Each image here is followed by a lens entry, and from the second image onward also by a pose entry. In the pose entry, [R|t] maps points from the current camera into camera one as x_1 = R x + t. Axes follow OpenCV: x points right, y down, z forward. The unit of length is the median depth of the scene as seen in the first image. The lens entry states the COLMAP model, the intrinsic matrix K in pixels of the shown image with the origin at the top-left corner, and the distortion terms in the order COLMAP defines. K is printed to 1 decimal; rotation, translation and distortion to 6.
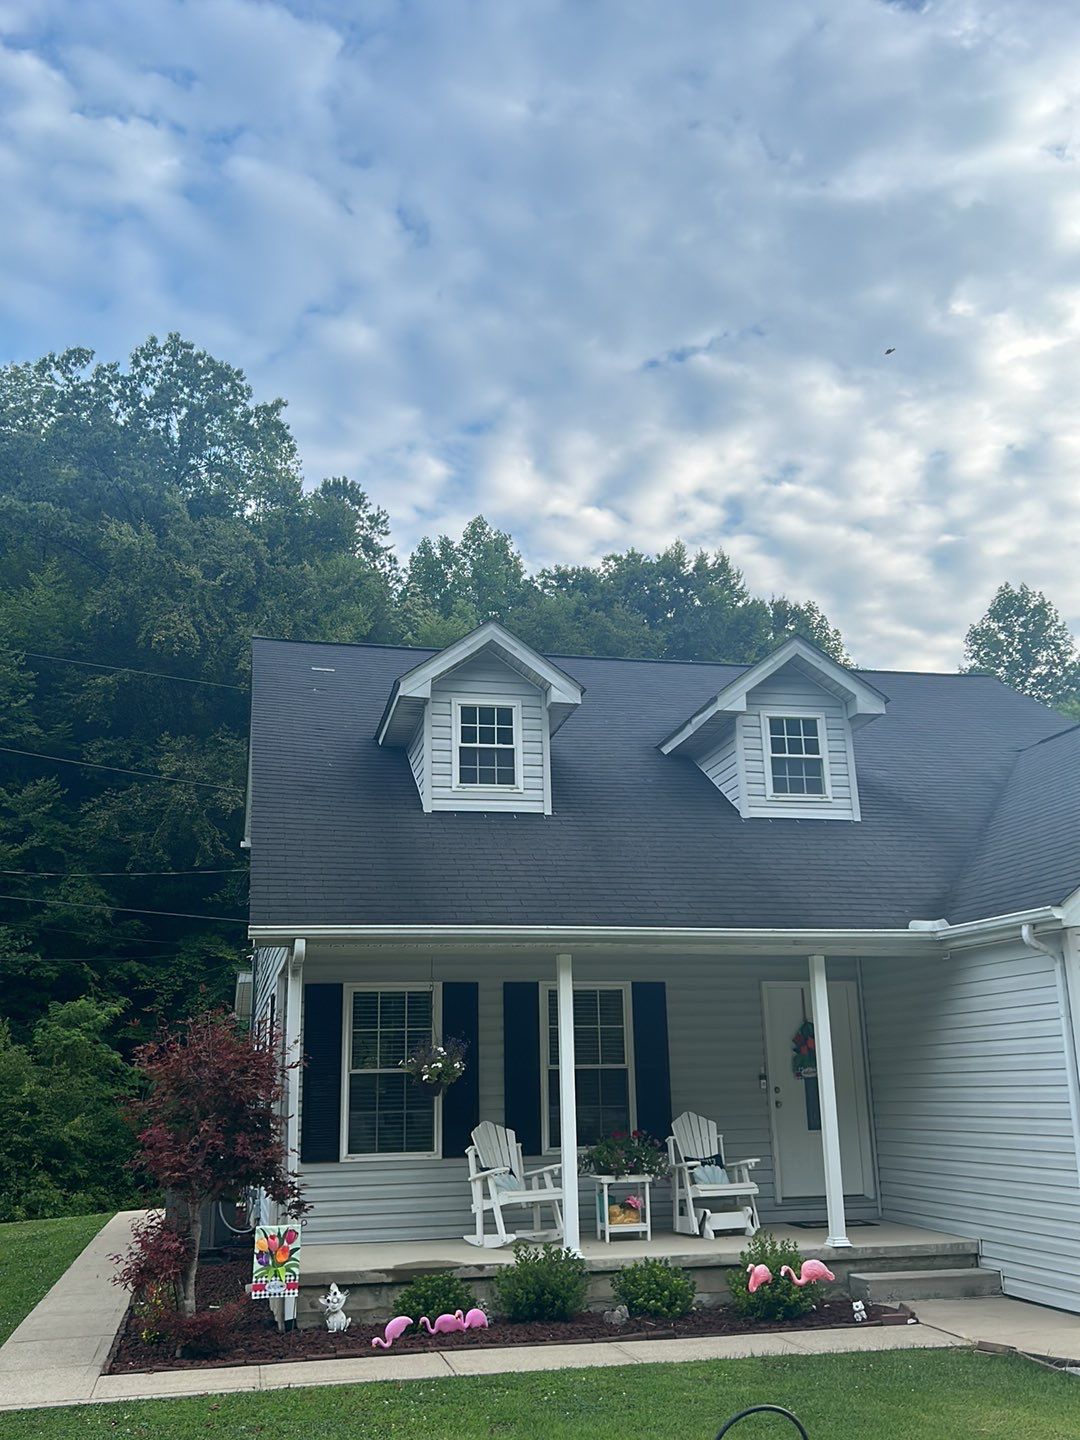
lens RADIAL K [[1370.3, 0, 545.1], [0, 1370.3, 691.1], [0, 0, 1]] dist [0.037907, -0.011530]
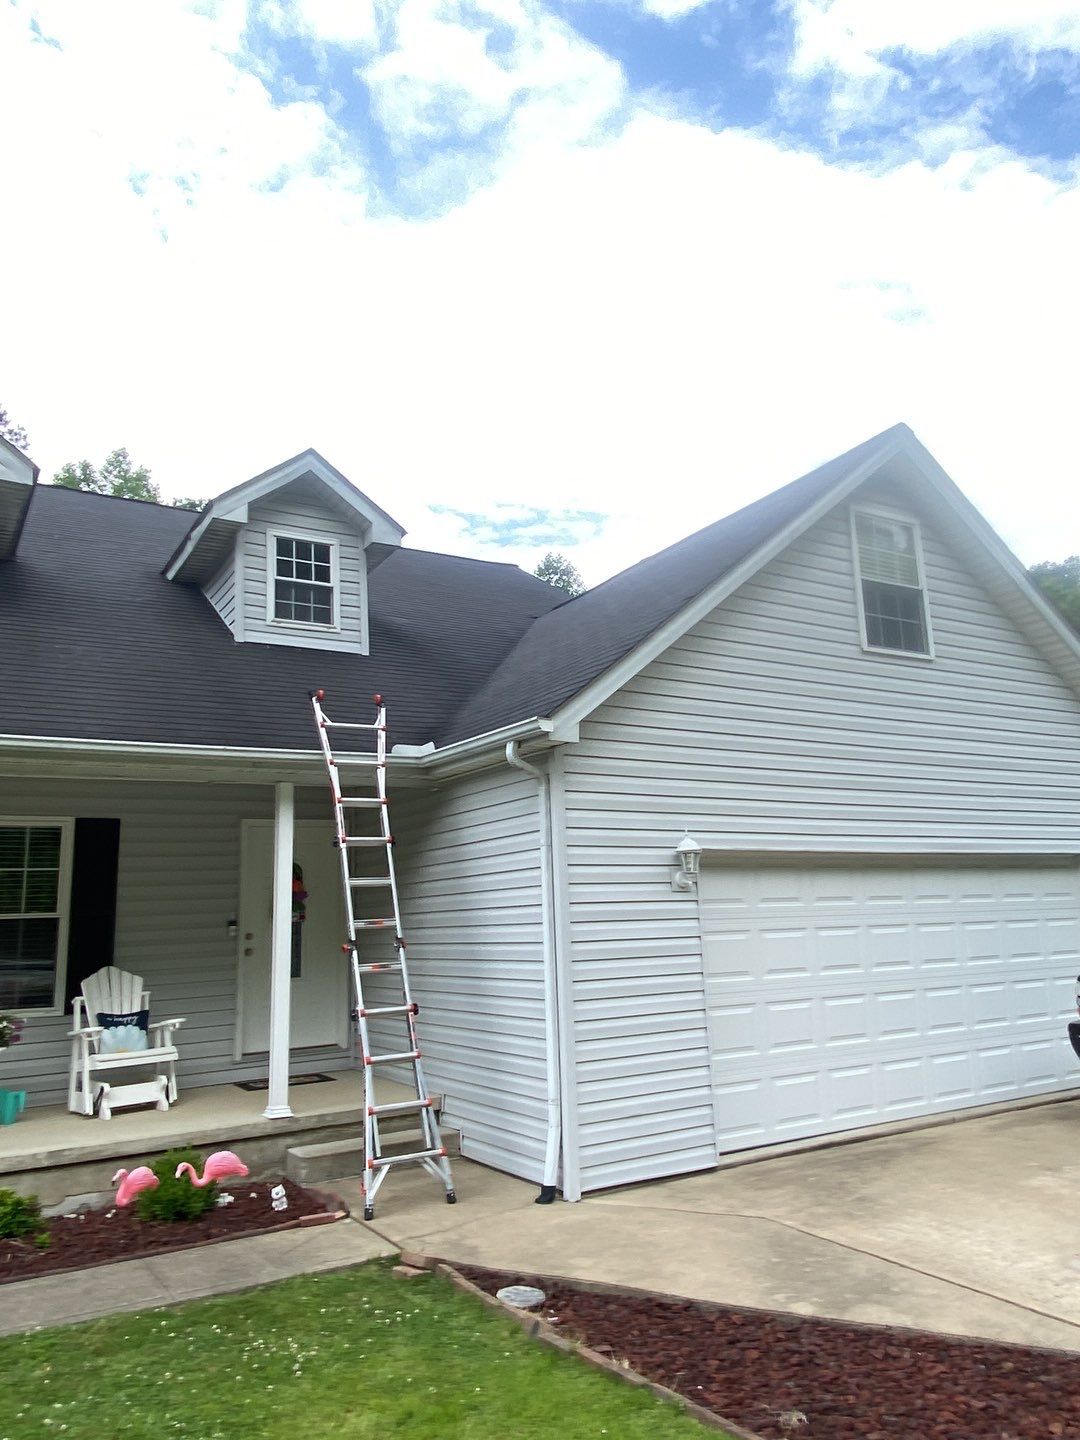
lens RADIAL K [[1032.2, 0, 540.0], [0, 1032.2, 720.0], [0, 0, 1]] dist [0.063941, -0.066136]
pose [[0.950295, 0.048528, 0.307547, 0.130777], [-0.071058, 0.995513, 0.062483, 0.089820], [-0.303135, -0.081231, 0.949479, 0.298342]]
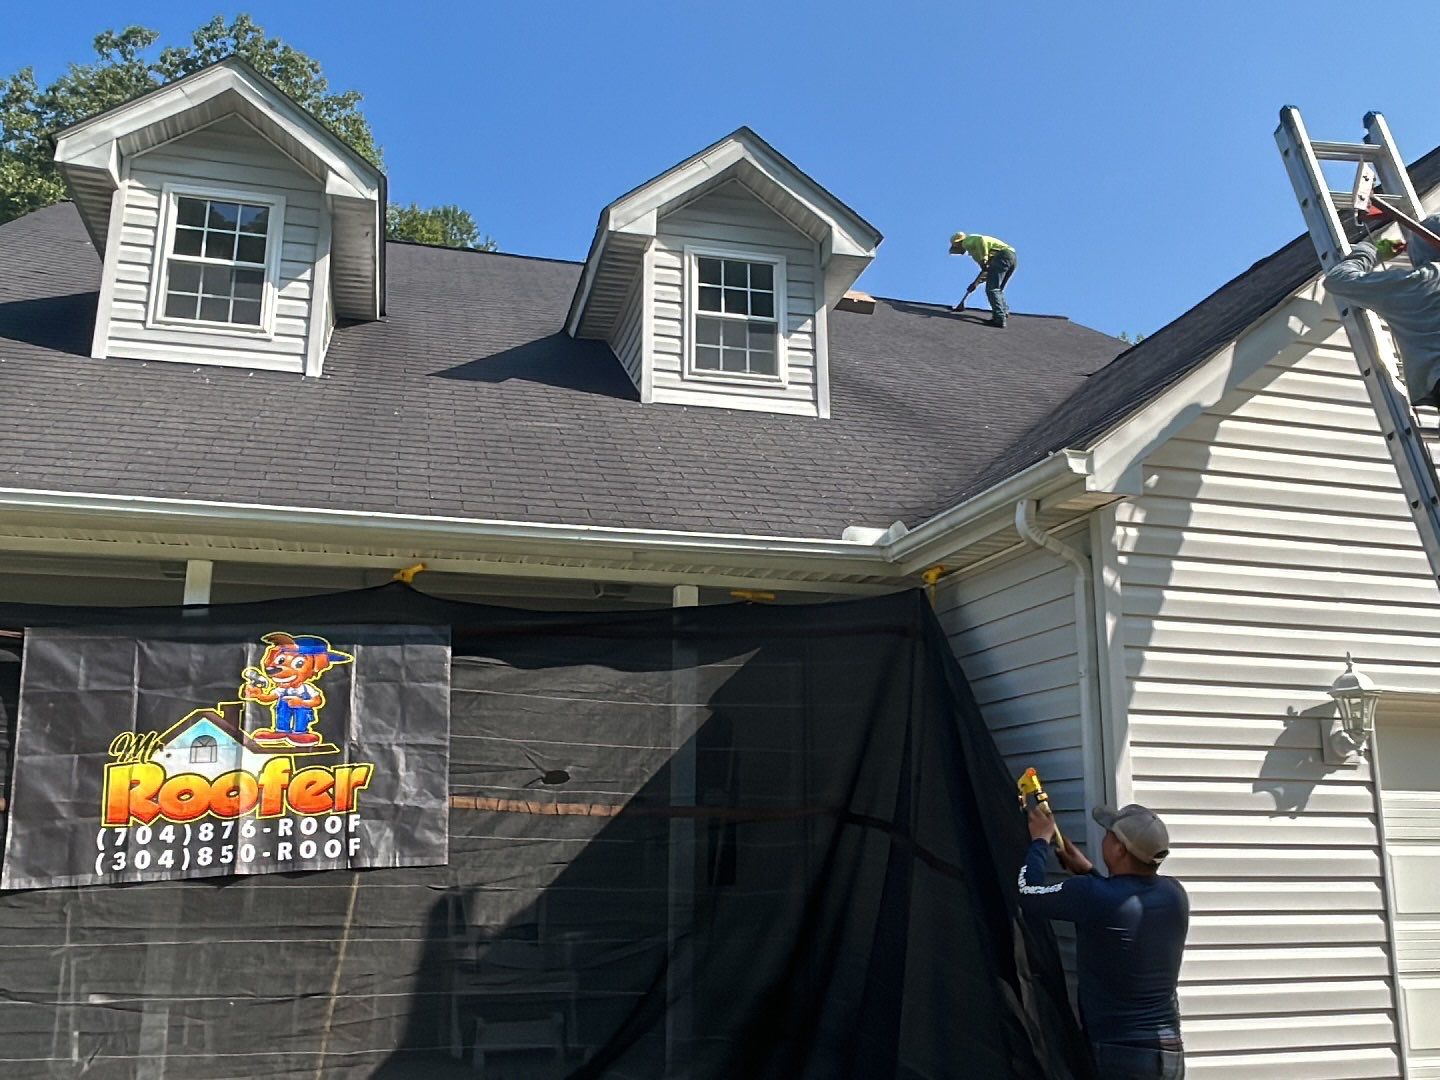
lens RADIAL K [[1284.6, 0, 746.2], [0, 1284.6, 545.6], [0, 0, 1]] dist [0.033175, -0.016499]
pose [[0.999065, 0.032682, 0.028300, 0.183476], [-0.034099, 0.998109, 0.051136, 0.130423], [-0.026575, -0.052054, 0.998291, 0.411056]]
